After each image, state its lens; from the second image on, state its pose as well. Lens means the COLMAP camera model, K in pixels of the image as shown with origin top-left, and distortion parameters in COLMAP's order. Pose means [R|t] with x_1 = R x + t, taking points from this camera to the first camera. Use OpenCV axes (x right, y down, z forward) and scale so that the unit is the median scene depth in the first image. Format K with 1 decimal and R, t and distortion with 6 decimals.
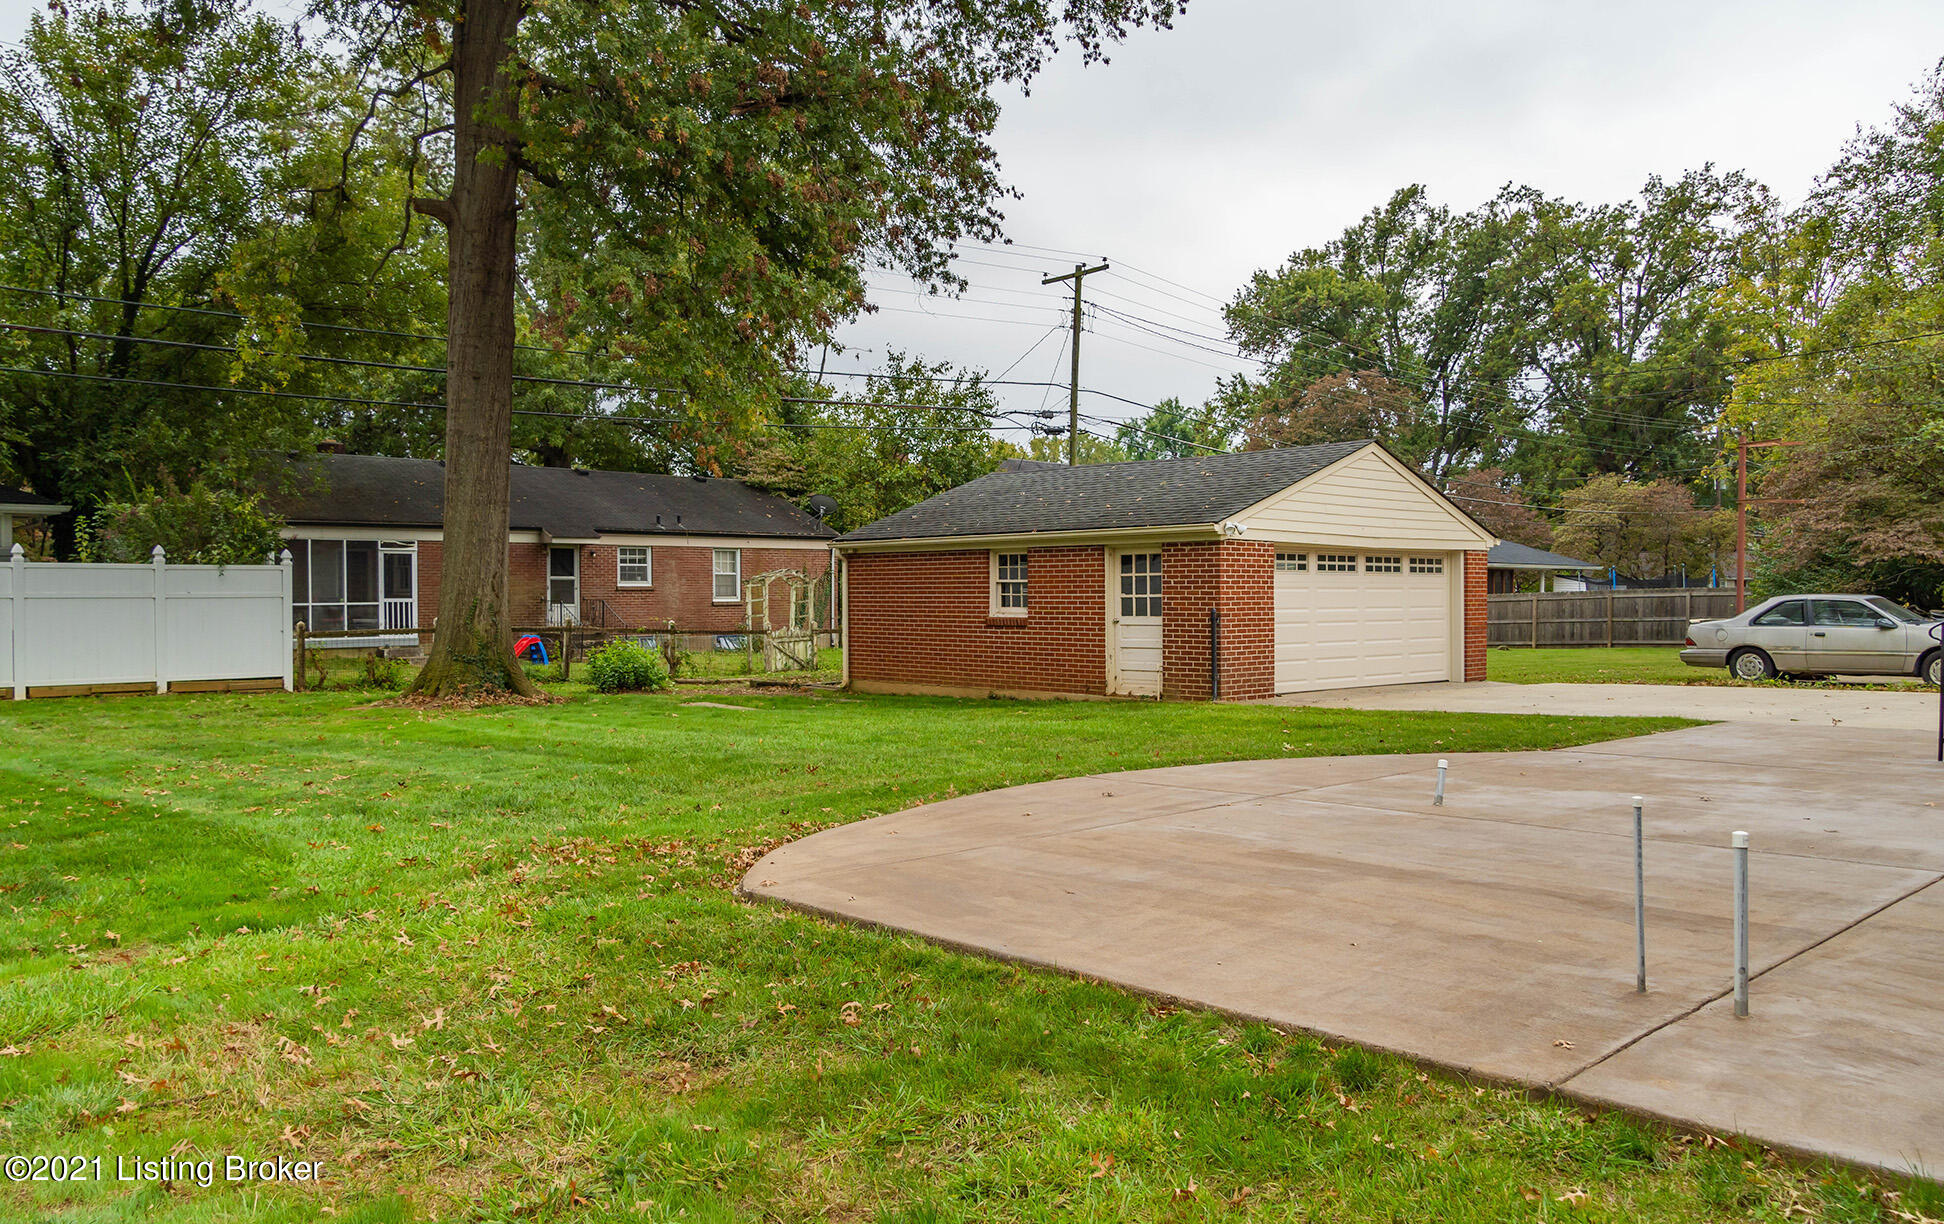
lens RADIAL K [[1420.9, 0, 973.6], [0, 1420.9, 526.7], [0, 0, 1]] dist [-0.022905, 0.008024]
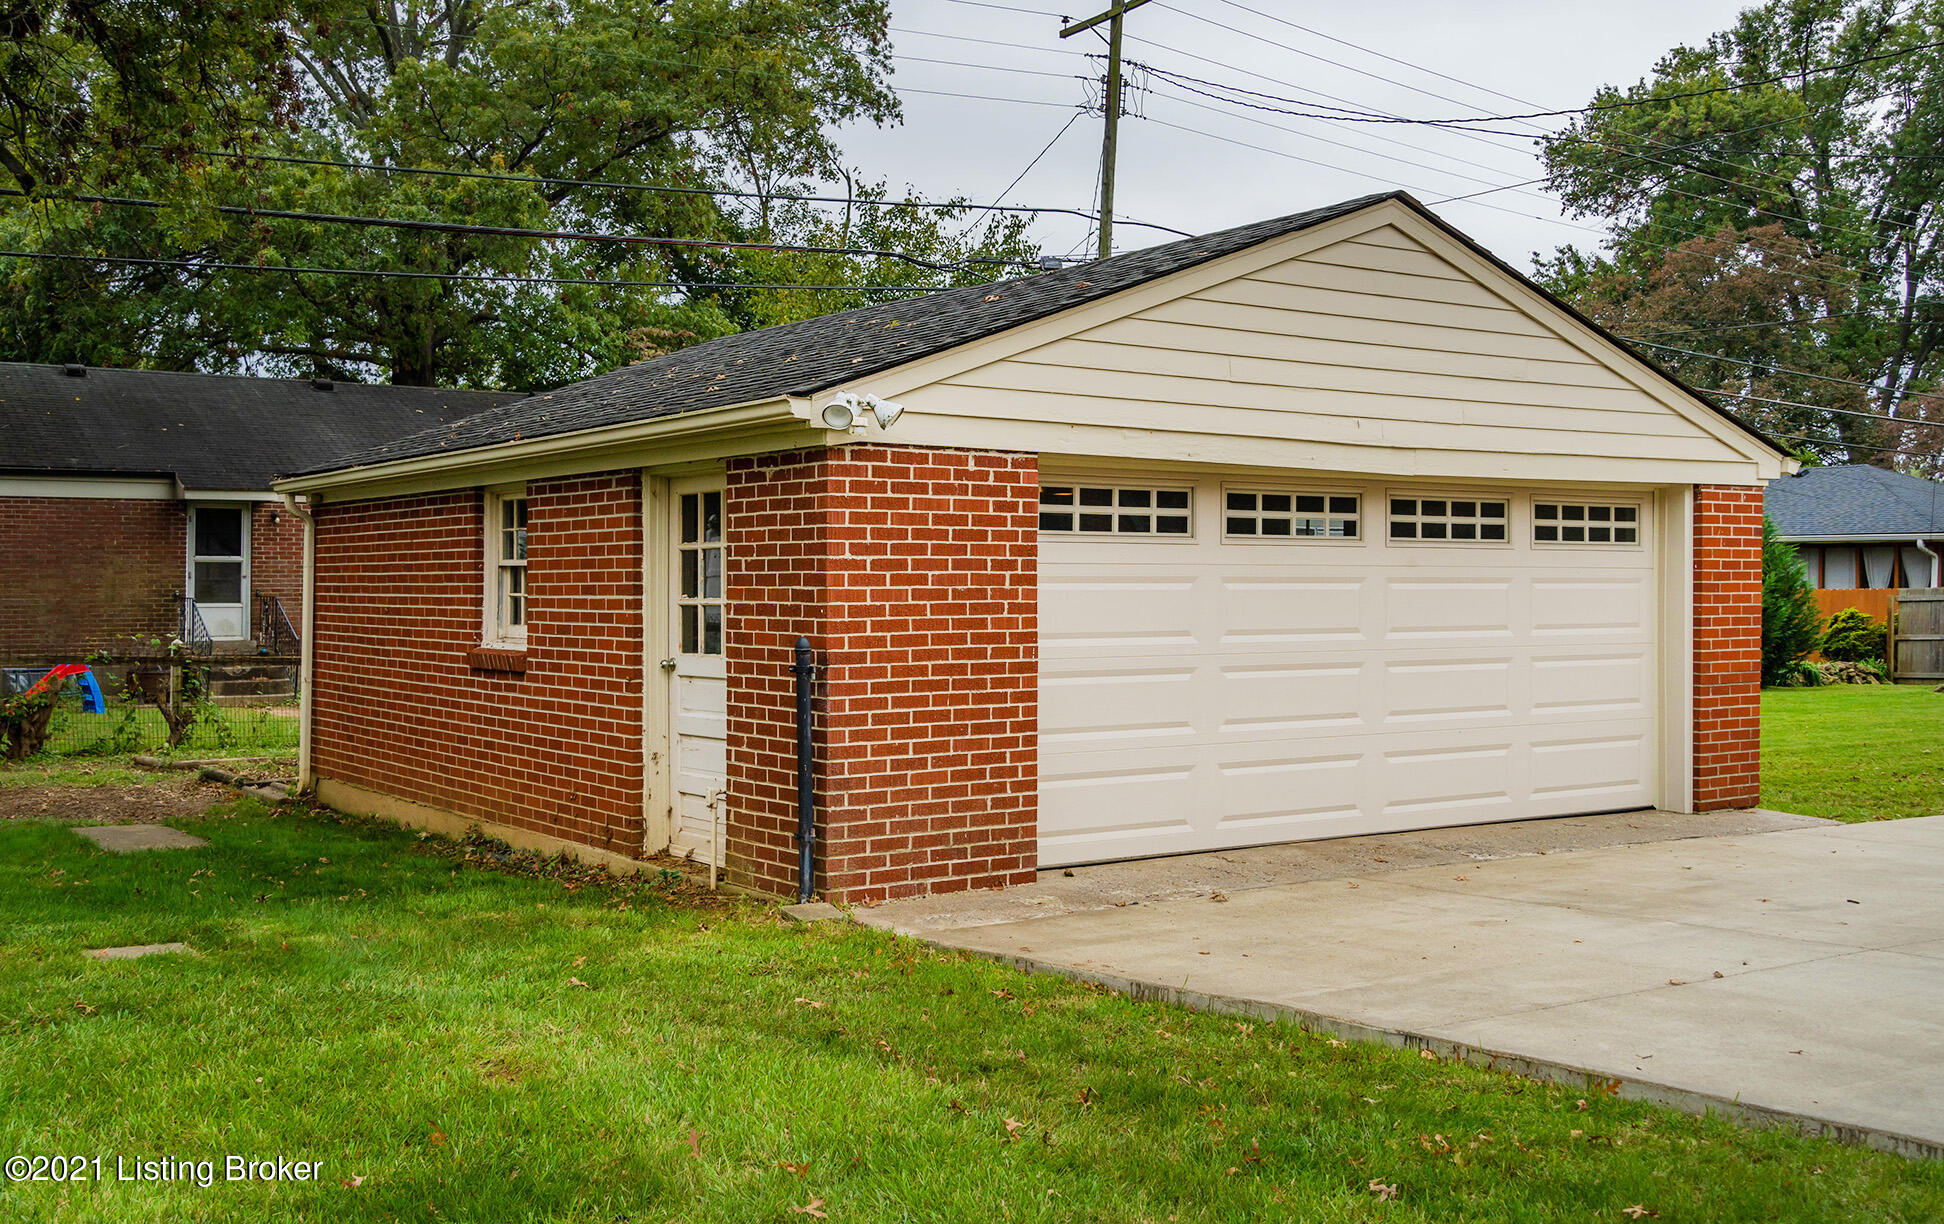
lens RADIAL K [[1953.8, 0, 916.4], [0, 1953.8, 543.8], [0, 0, 1]] dist [0.015154, 0.003731]
pose [[0.987774, -0.002721, -0.155866, 0.127857], [0.007122, 0.999591, 0.027690, 0.009658], [0.155727, -0.028462, 0.987390, 0.247448]]
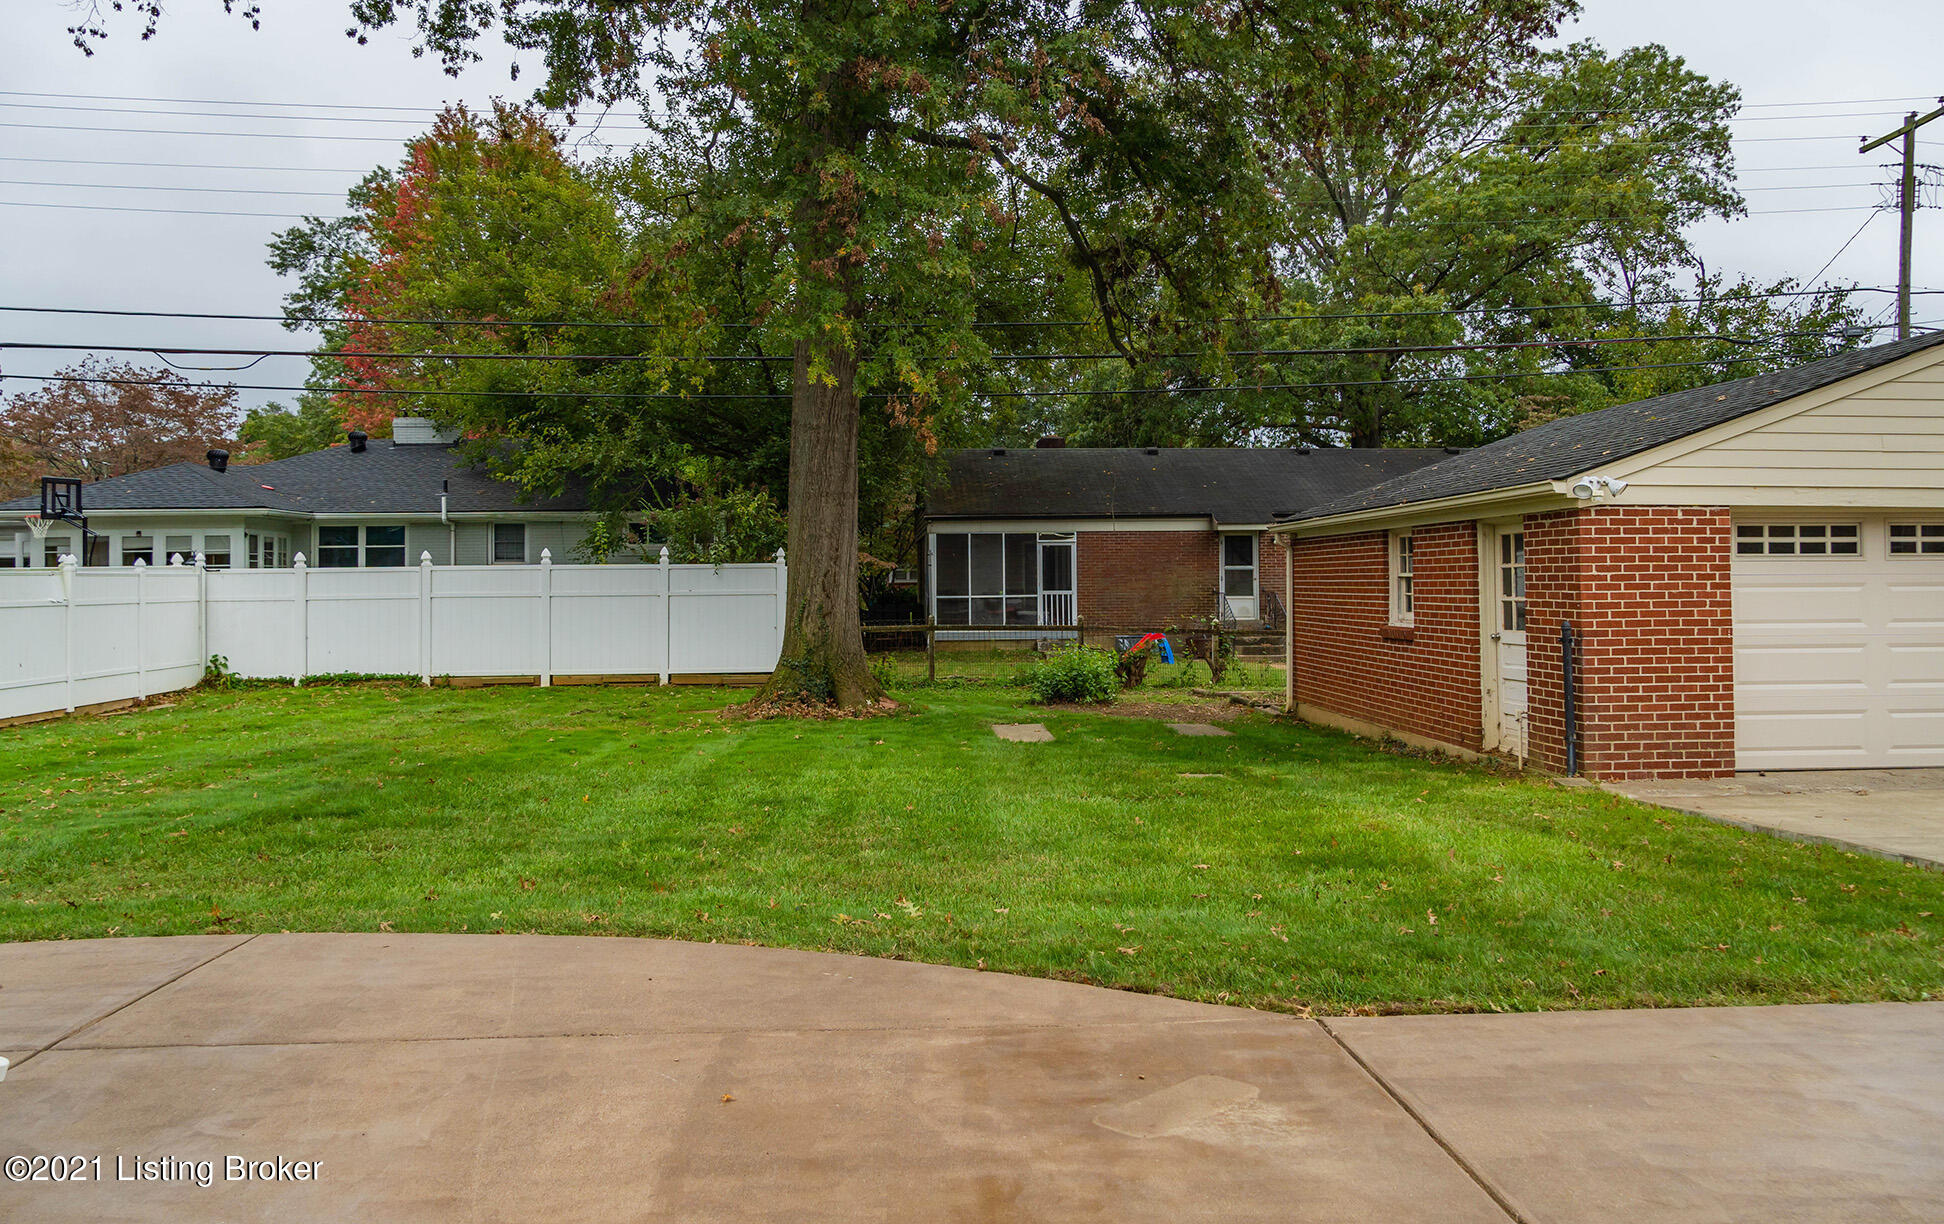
lens RADIAL K [[1420.9, 0, 973.6], [0, 1420.9, 526.7], [0, 0, 1]] dist [-0.022905, 0.008024]
pose [[0.774860, -0.027734, -0.631524, 0.165825], [0.035159, 0.999381, -0.000749, 0.004192], [0.631154, -0.021623, 0.775356, 0.179131]]
